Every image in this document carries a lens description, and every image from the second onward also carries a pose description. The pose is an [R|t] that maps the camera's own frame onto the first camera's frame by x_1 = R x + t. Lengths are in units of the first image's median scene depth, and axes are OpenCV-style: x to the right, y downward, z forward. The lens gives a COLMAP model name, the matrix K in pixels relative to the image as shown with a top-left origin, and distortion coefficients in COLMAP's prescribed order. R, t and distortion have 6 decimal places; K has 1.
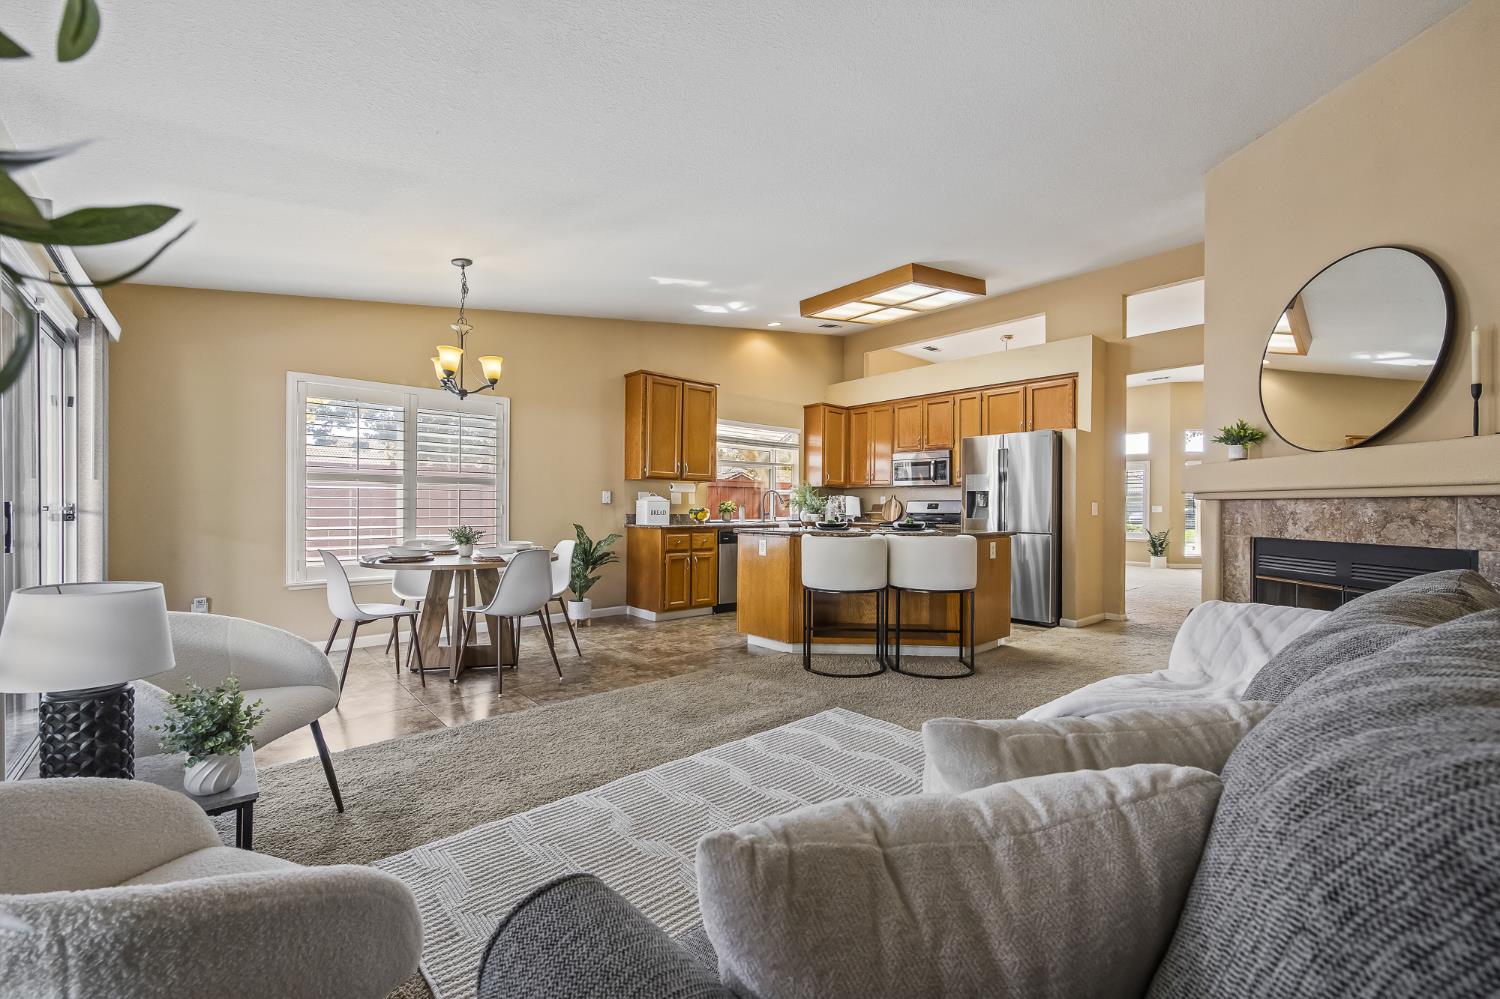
lens RADIAL K [[603.2, 0, 758.5], [0, 603.2, 506.7], [0, 0, 1]] dist [-0.000315, -0.000054]
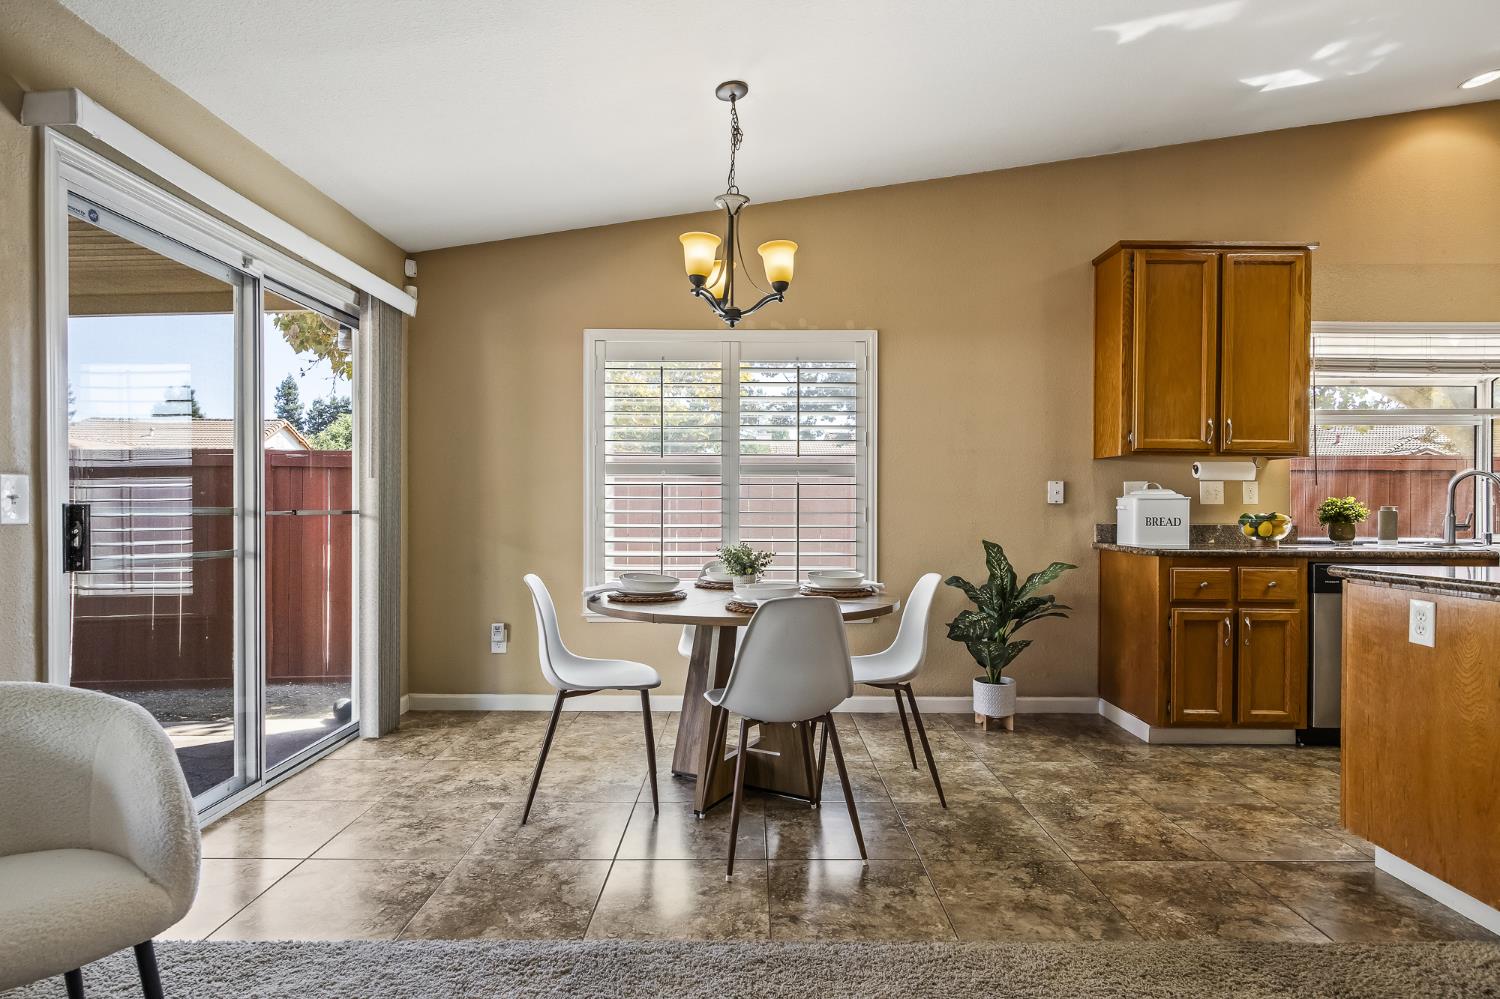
lens RADIAL K [[791.0, 0, 749.9], [0, 791.0, 504.4], [0, 0, 1]] dist [0.000176, 0.000324]
pose [[0.740142, -0.004696, -0.672434, 0.022096], [-0.000240, 0.999974, -0.007247, 0.000229], [0.672450, 0.005525, 0.740122, 0.292127]]
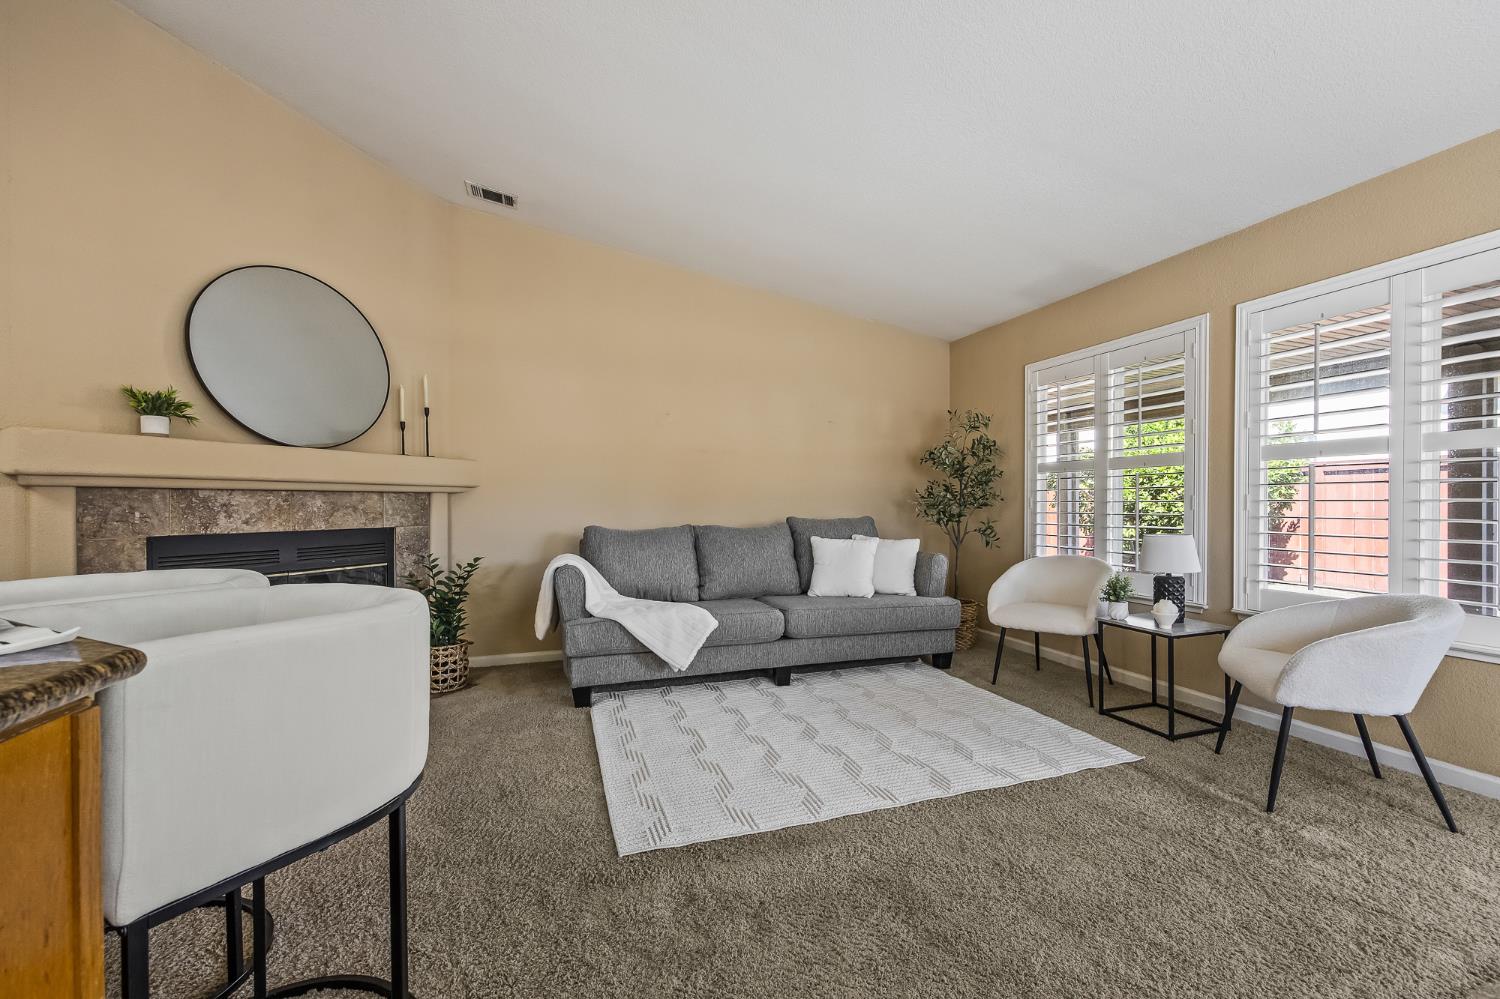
lens RADIAL K [[603.2, 0, 758.5], [0, 603.2, 506.7], [0, 0, 1]] dist [-0.000315, -0.000054]
pose [[-0.916882, -0.003752, 0.399141, -0.113337], [-0.000863, 0.999972, 0.007418, 0.002922], [-0.399157, 0.006457, -0.916860, 0.795334]]
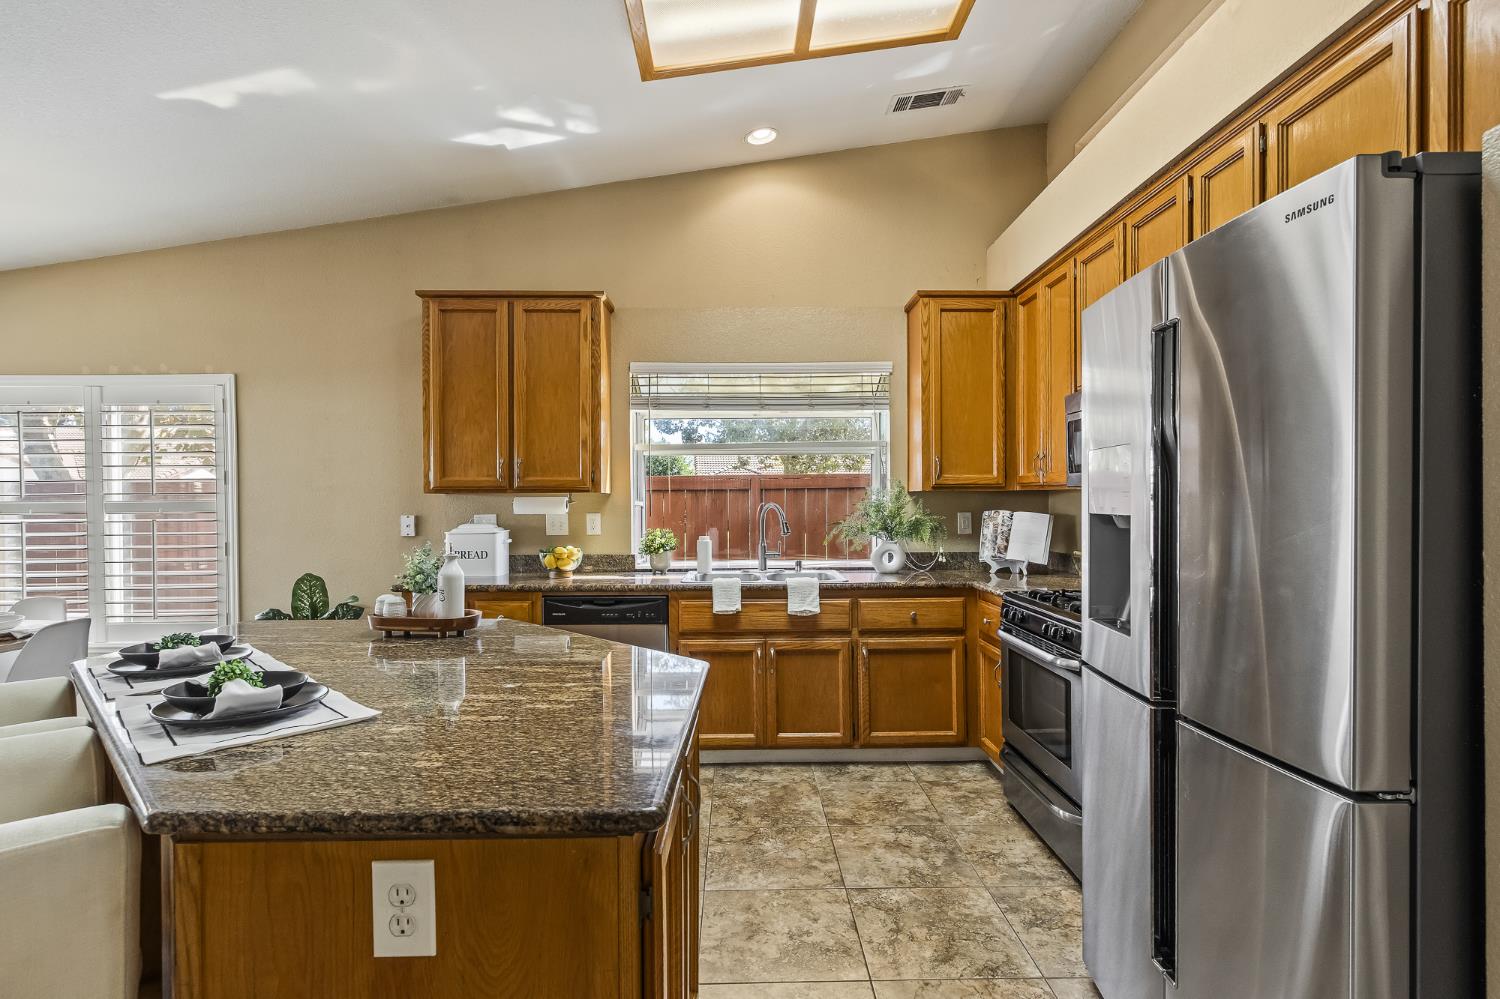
lens RADIAL K [[742.5, 0, 750.0], [0, 742.5, 499.5], [0, 0, 1]] dist [0.004837, 0.000443]
pose [[0.751012, -0.010556, -0.660204, 0.463231], [0.012361, 0.999922, -0.001926, -0.035564], [0.660172, -0.006714, 0.751084, 0.688617]]
